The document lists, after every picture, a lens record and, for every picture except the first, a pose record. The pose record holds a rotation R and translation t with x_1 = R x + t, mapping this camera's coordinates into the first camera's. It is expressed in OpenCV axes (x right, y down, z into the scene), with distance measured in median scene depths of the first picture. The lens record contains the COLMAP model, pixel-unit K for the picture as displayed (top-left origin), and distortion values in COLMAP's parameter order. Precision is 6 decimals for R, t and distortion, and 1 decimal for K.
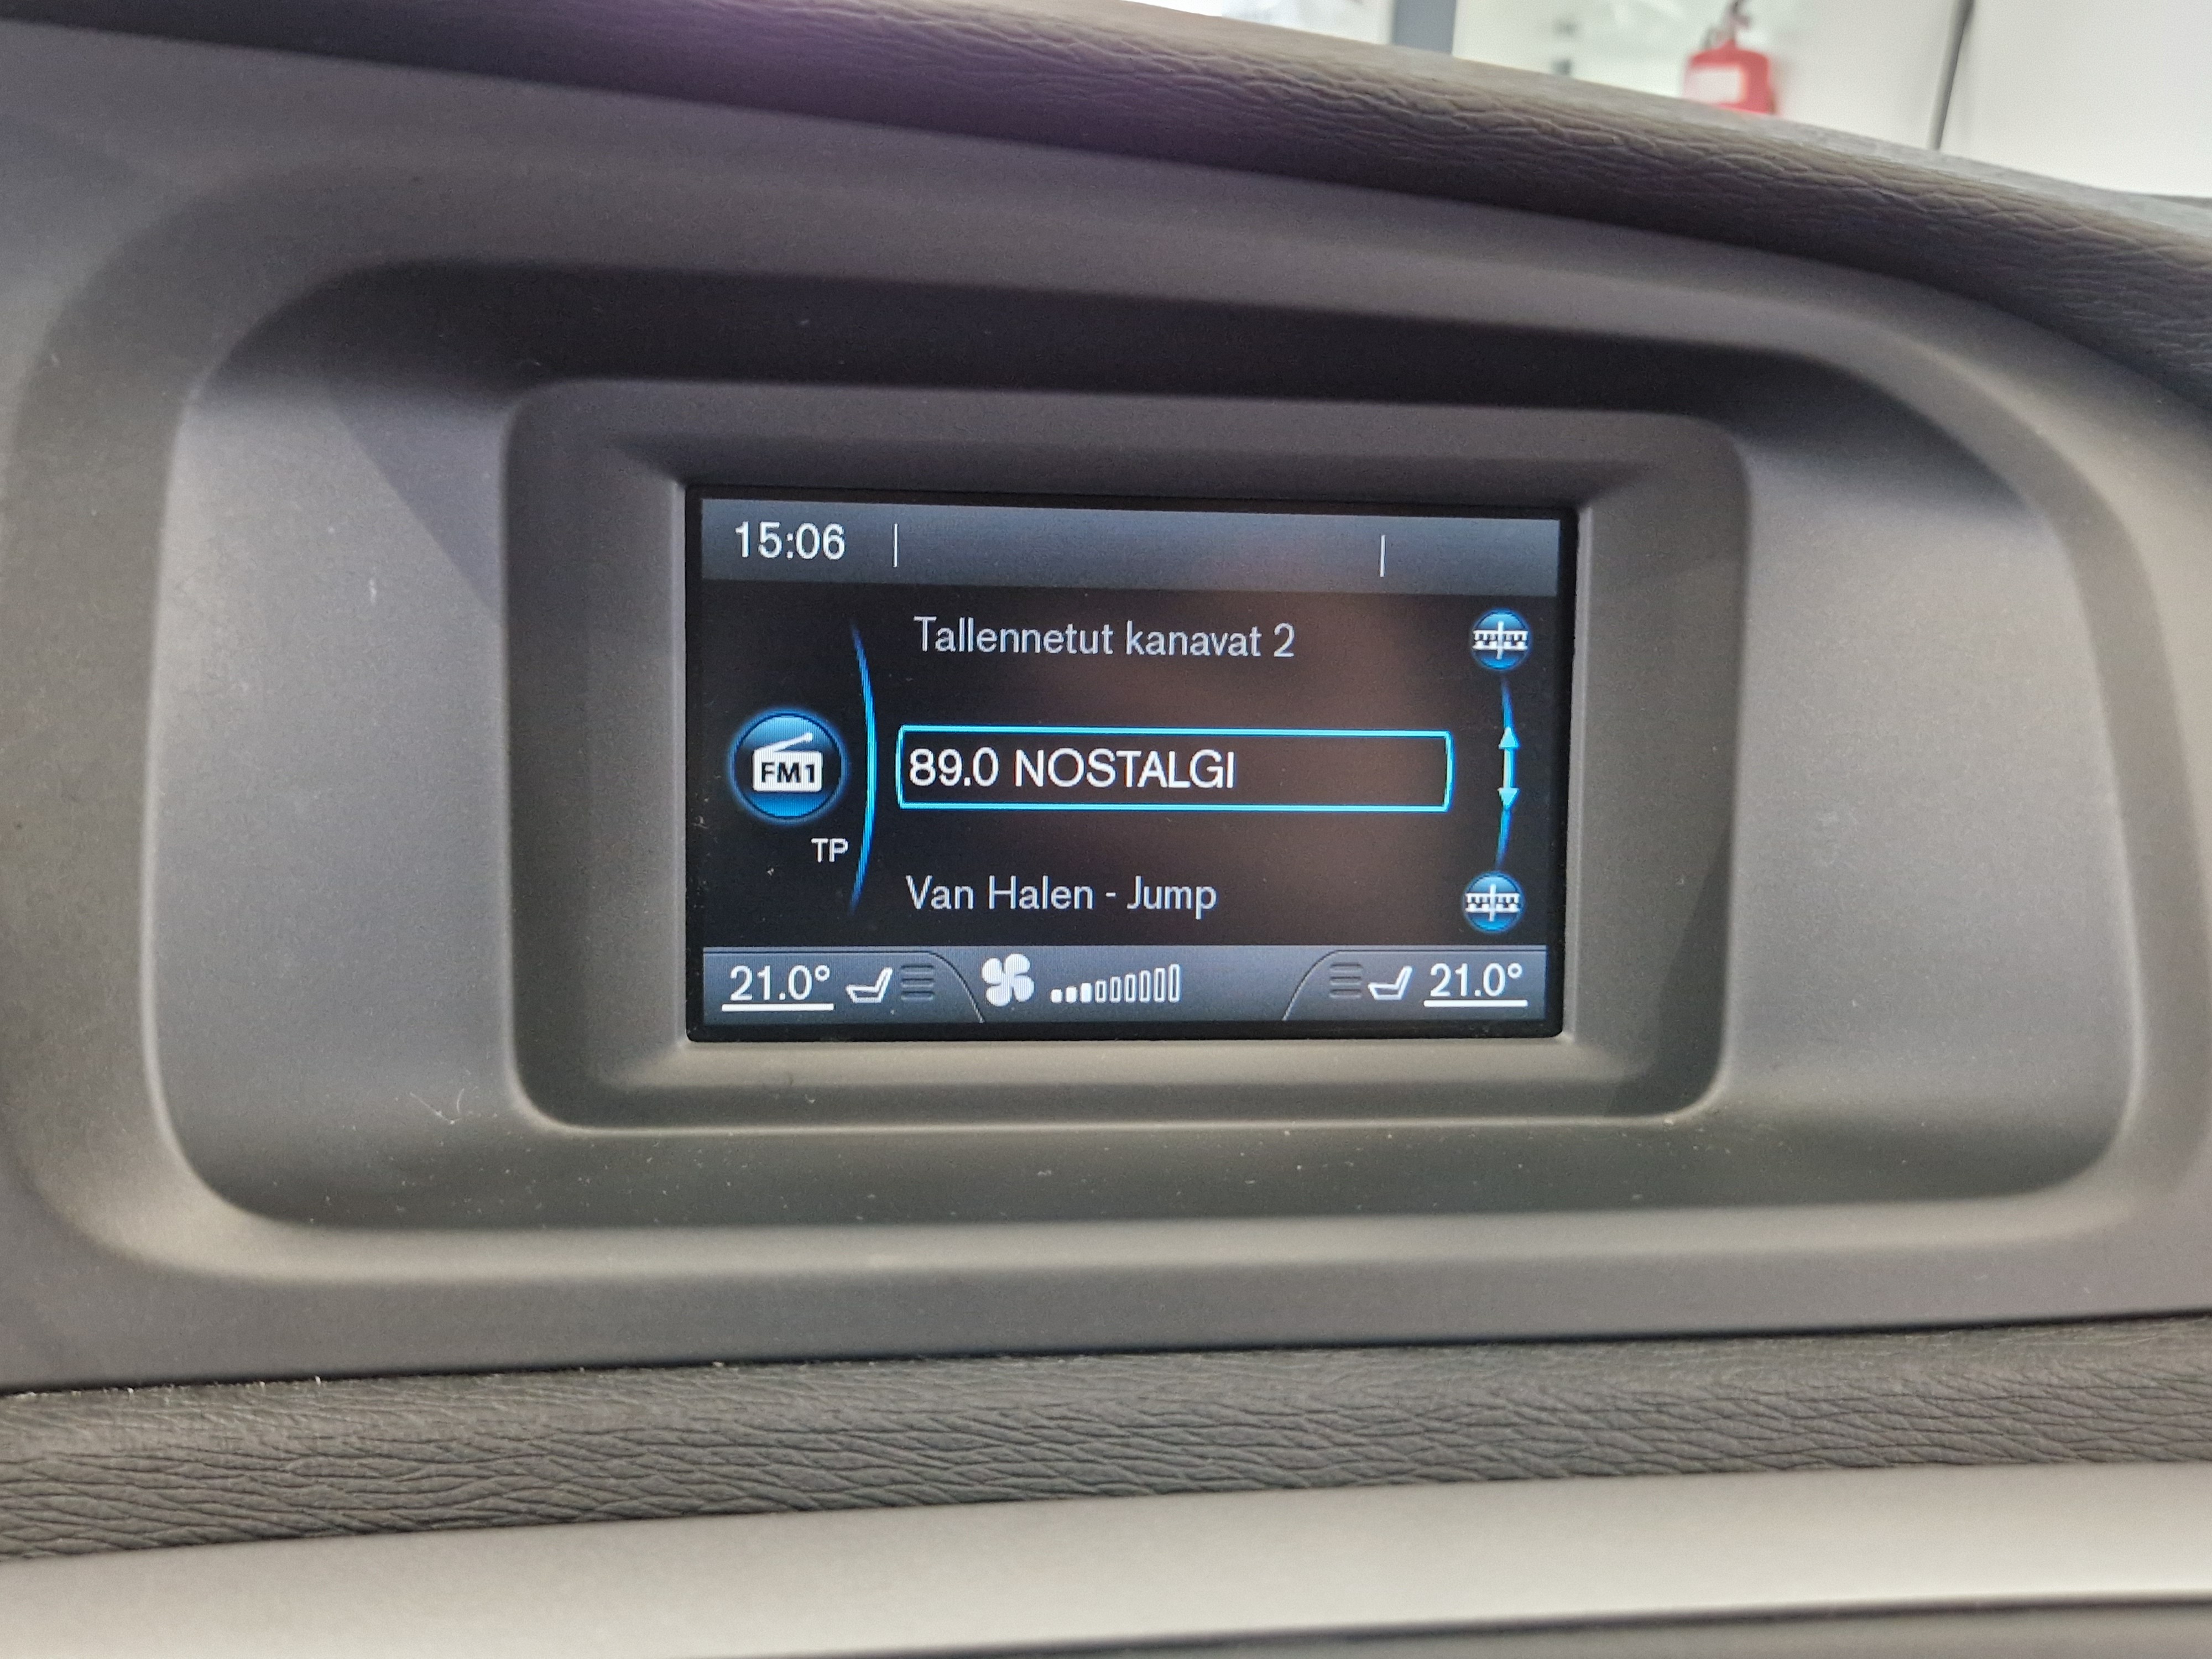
lens RADIAL K [[2053.5, 0, 1137.0], [0, 2053.5, 841.3], [0, 0, 1]] dist [0.042427, -0.006932]
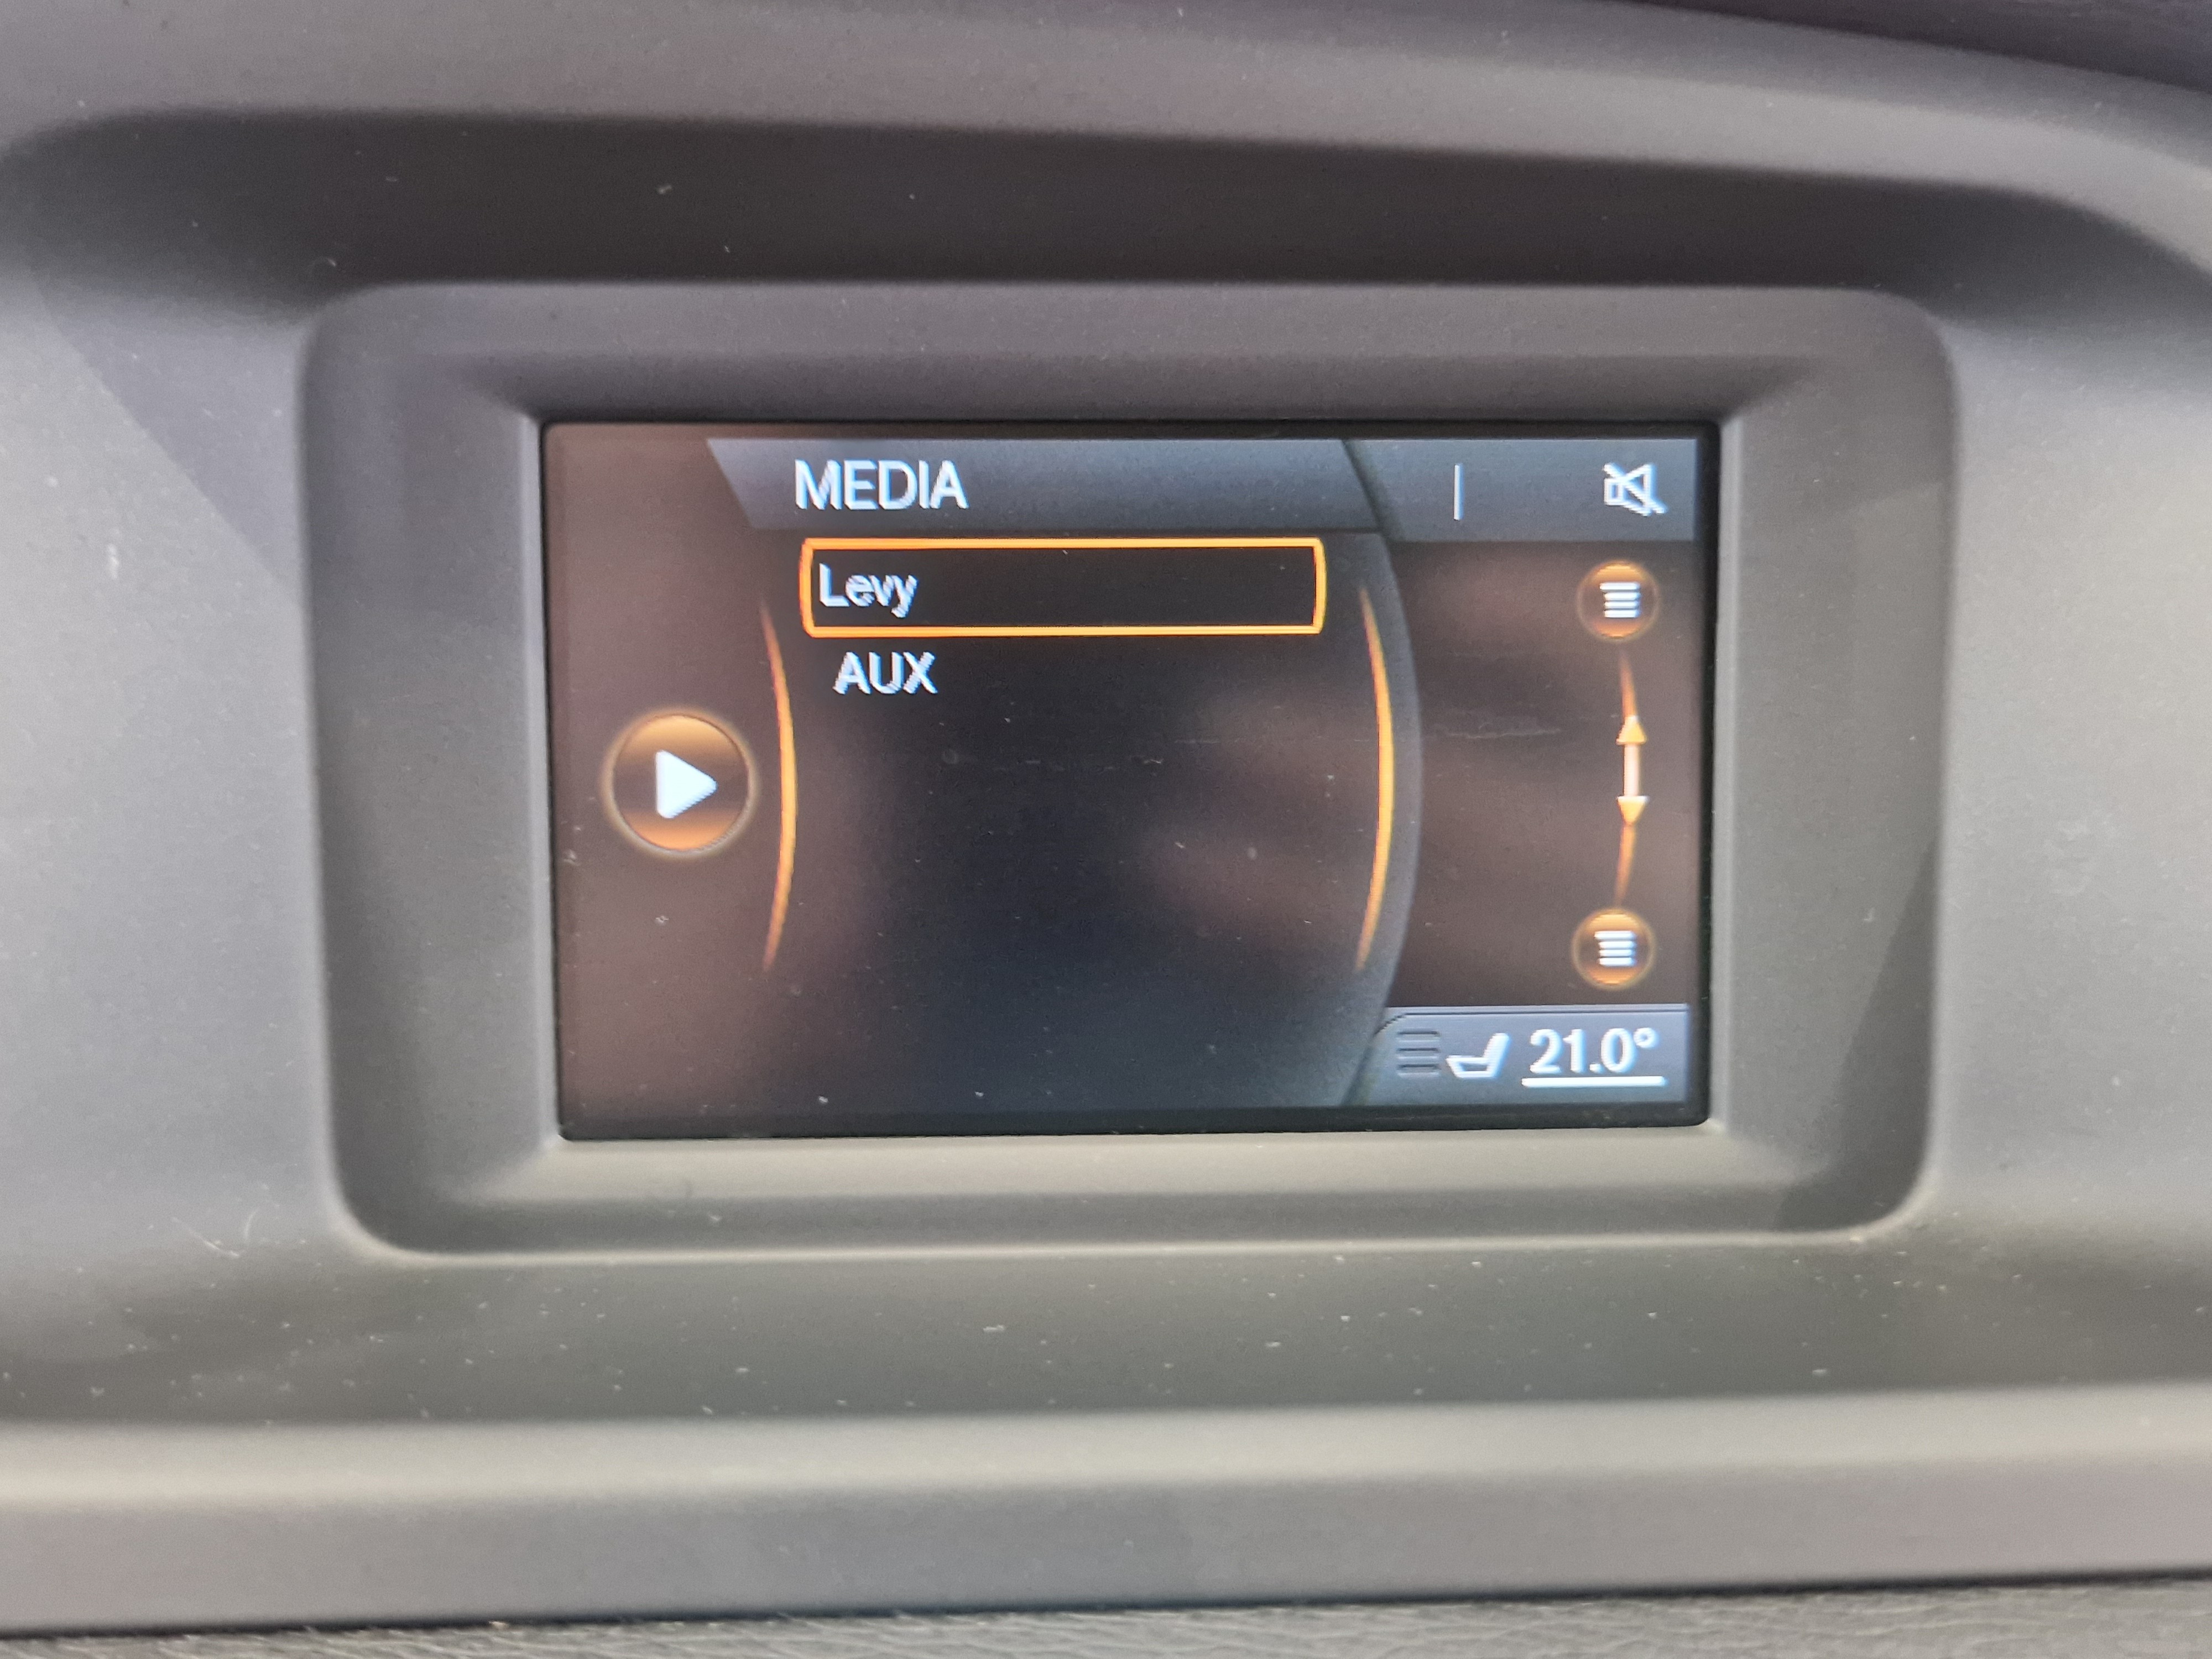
lens RADIAL K [[2073.9, 0, 1107.0], [0, 2073.9, 884.7], [0, 0, 1]] dist [0.016630, -0.011516]
pose [[0.996824, -0.014056, -0.078388, 0.050282], [0.014620, 0.999871, 0.006633, -0.001405], [0.078285, -0.007758, 0.996901, 0.238825]]
